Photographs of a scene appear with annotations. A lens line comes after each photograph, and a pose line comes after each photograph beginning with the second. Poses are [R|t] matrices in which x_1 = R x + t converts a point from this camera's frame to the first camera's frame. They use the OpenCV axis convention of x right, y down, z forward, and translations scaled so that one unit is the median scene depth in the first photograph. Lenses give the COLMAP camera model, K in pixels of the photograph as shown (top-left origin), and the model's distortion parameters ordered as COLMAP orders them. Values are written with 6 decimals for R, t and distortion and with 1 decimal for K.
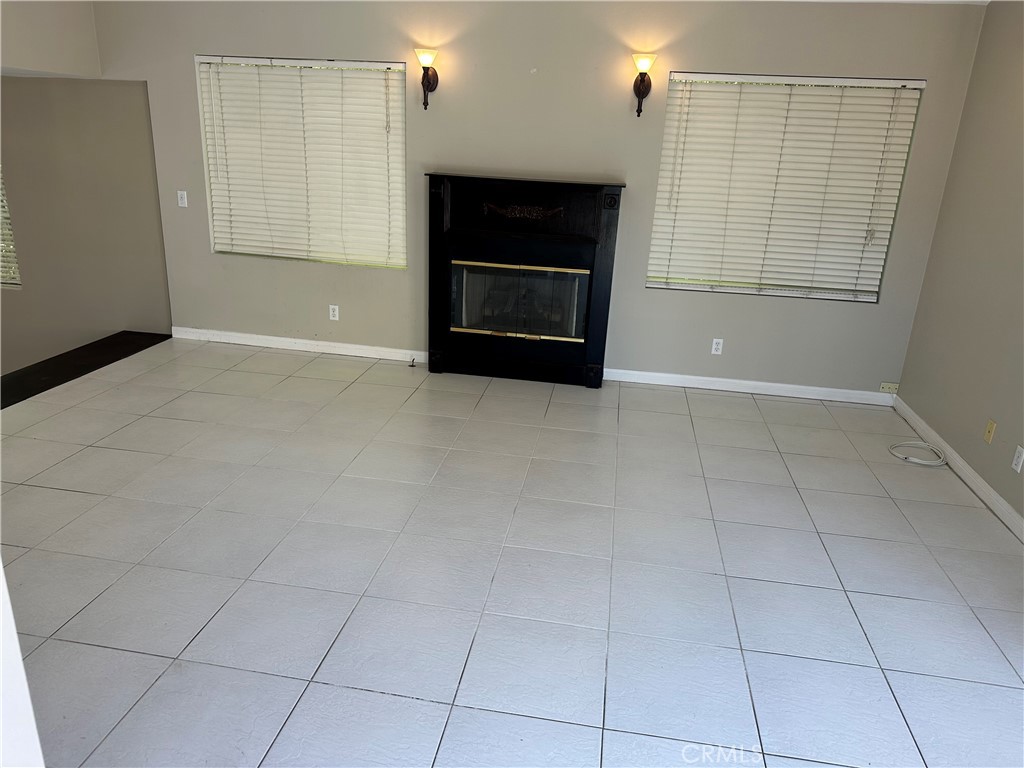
lens RADIAL K [[723.4, 0, 511.5], [0, 723.4, 388.0], [0, 0, 1]] dist [0.137694, -0.223258]
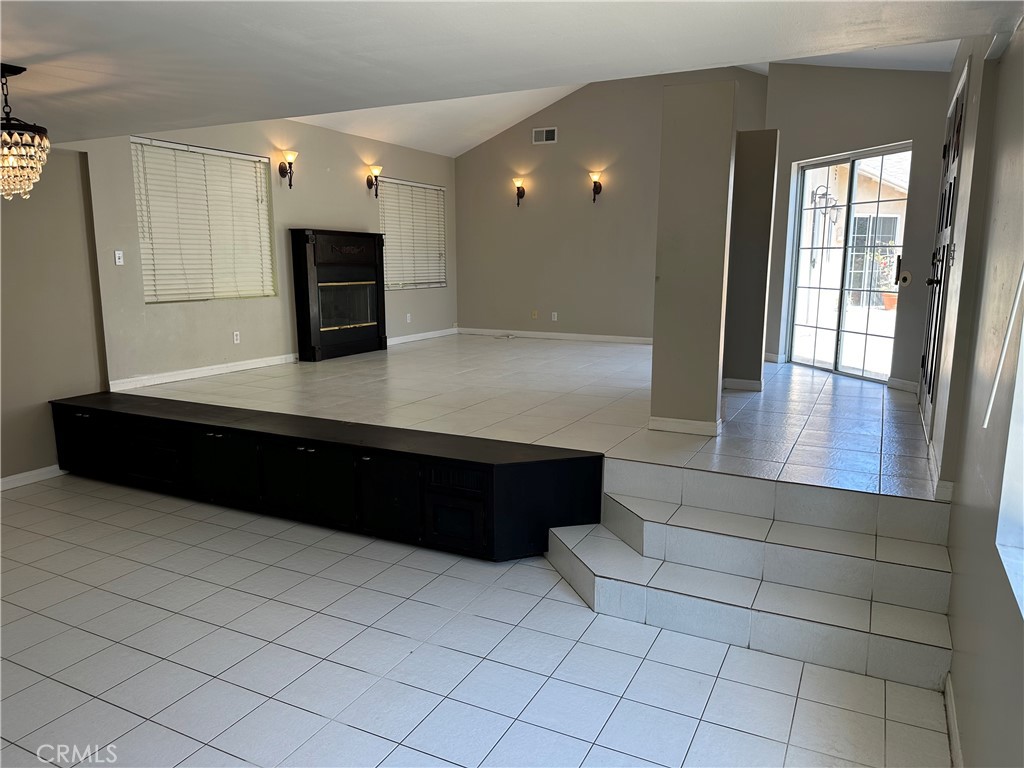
lens RADIAL K [[723.4, 0, 511.5], [0, 723.4, 388.0], [0, 0, 1]] dist [0.137694, -0.223258]
pose [[0.303508, -0.213312, 0.928644, -1.397462], [0.320695, 0.940626, 0.111252, -0.009541], [-0.897239, 0.264046, 0.353896, 0.142496]]
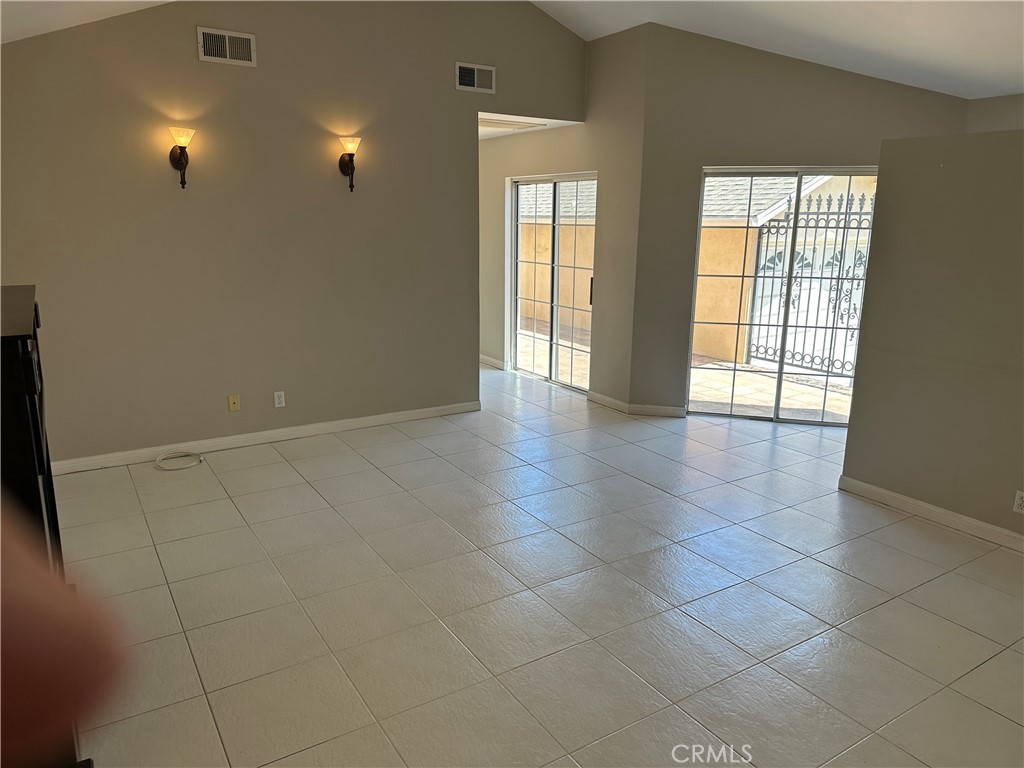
lens RADIAL K [[723.4, 0, 511.5], [0, 723.4, 388.0], [0, 0, 1]] dist [0.137694, -0.223258]
pose [[-0.678735, -0.224656, 0.699177, -0.485672], [0.197123, 0.861388, 0.468137, -0.367273], [-0.707433, 0.455565, -0.540369, 0.978556]]
